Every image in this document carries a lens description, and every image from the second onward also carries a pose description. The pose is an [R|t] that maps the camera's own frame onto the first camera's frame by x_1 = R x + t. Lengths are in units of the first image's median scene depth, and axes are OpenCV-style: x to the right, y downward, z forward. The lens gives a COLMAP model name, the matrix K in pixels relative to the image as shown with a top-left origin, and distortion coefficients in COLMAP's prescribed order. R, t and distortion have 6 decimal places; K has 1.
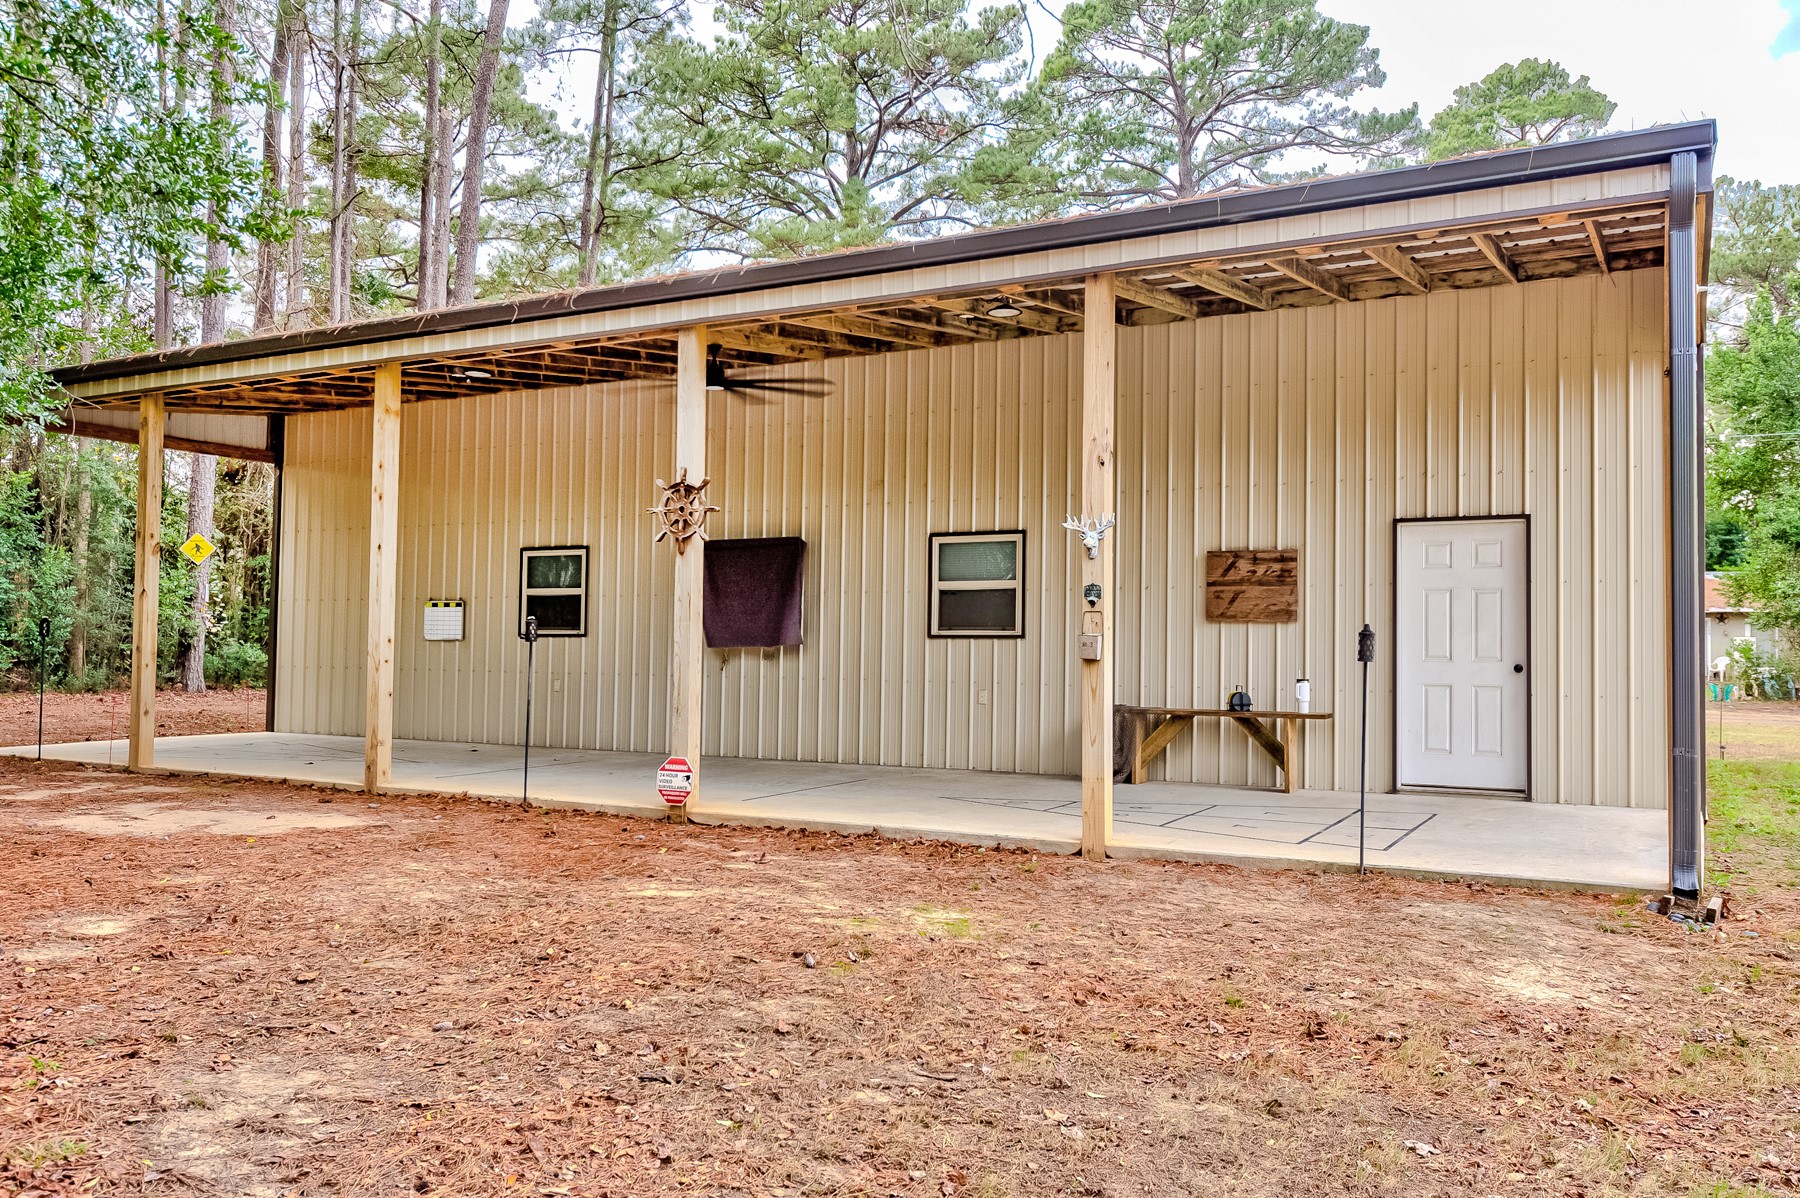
lens RADIAL K [[1427.1, 0, 899.7], [0, 1427.1, 601.3], [0, 0, 1]] dist [0.009955, 0.001424]
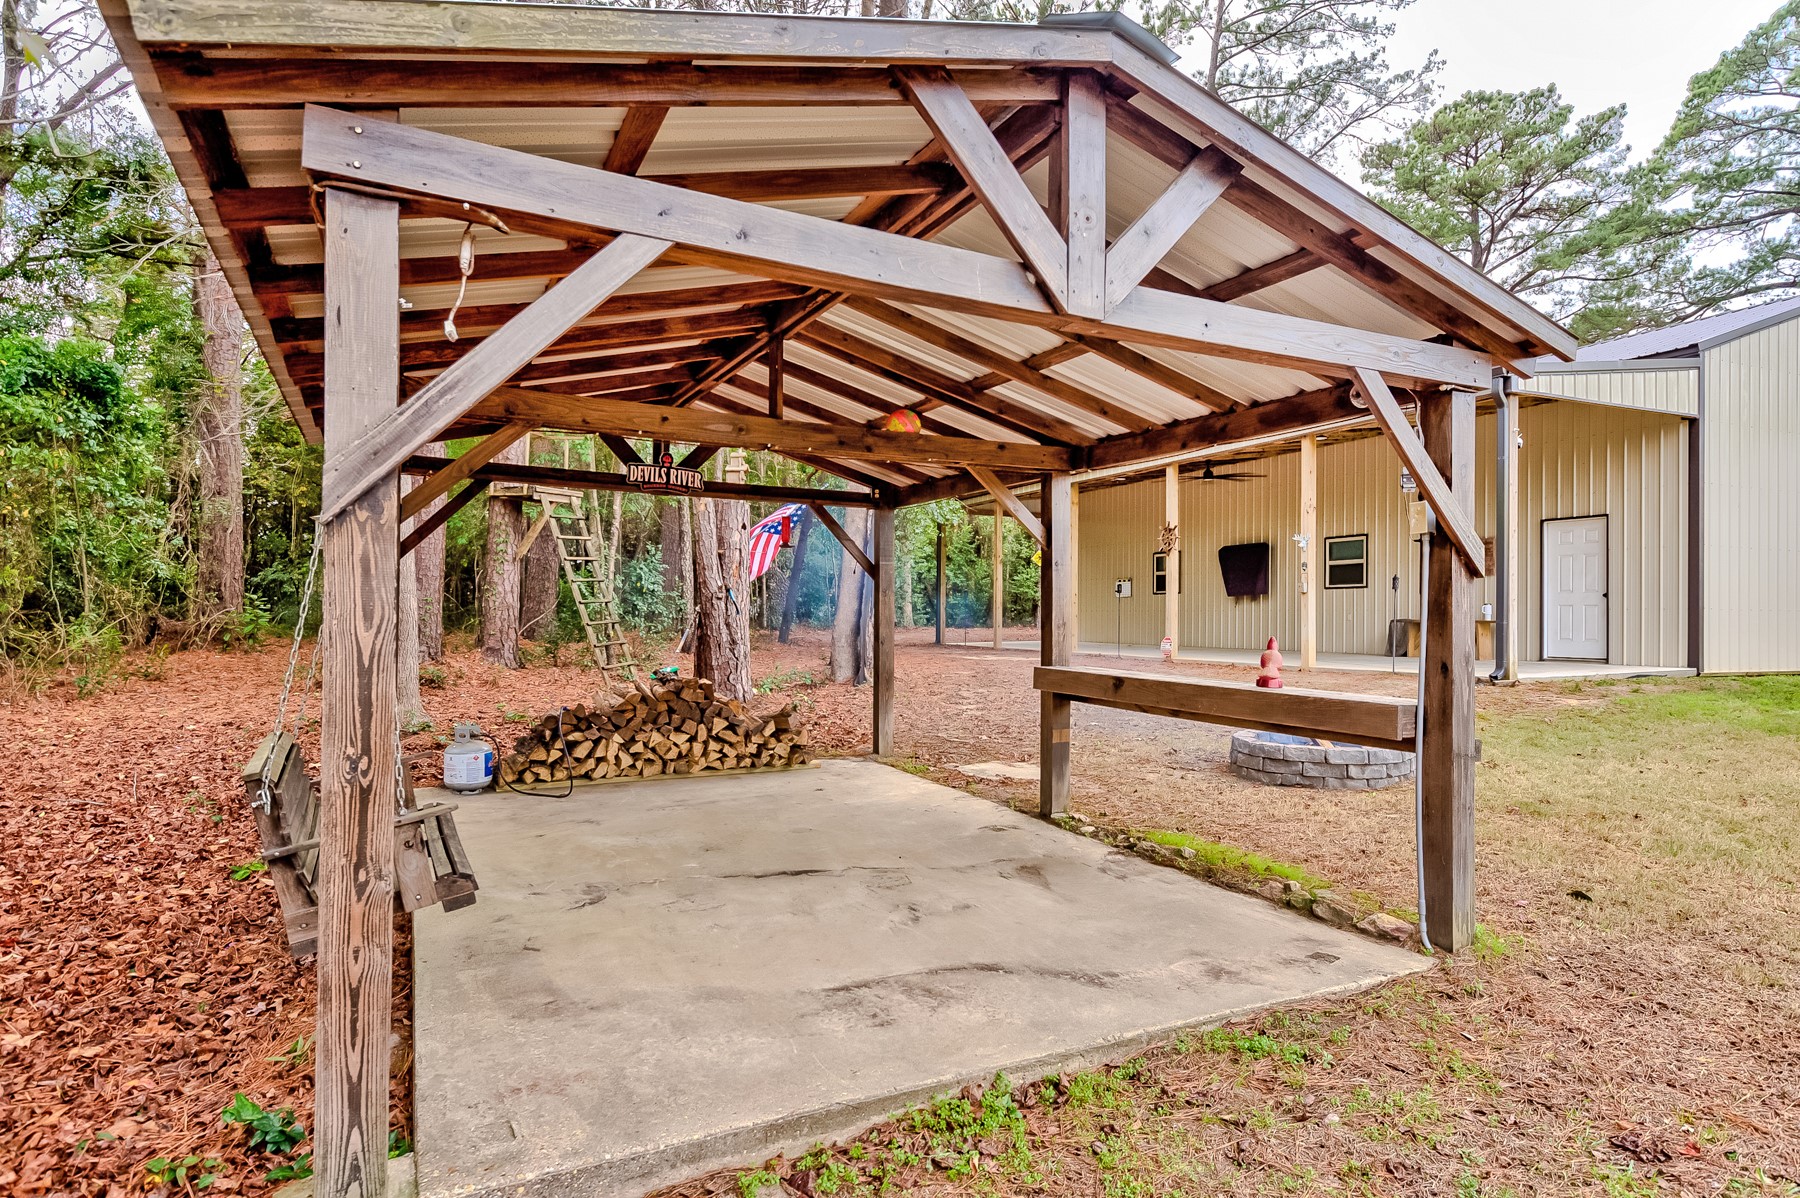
lens RADIAL K [[1039.5, 0, 900.0], [0, 1039.5, 606.9], [0, 0, 1]] dist [0.000868, 0.000374]
pose [[0.801994, -0.015674, -0.597127, 0.401799], [0.029912, 0.999455, 0.013940, 0.012075], [0.596583, -0.029042, 0.802026, -0.530451]]
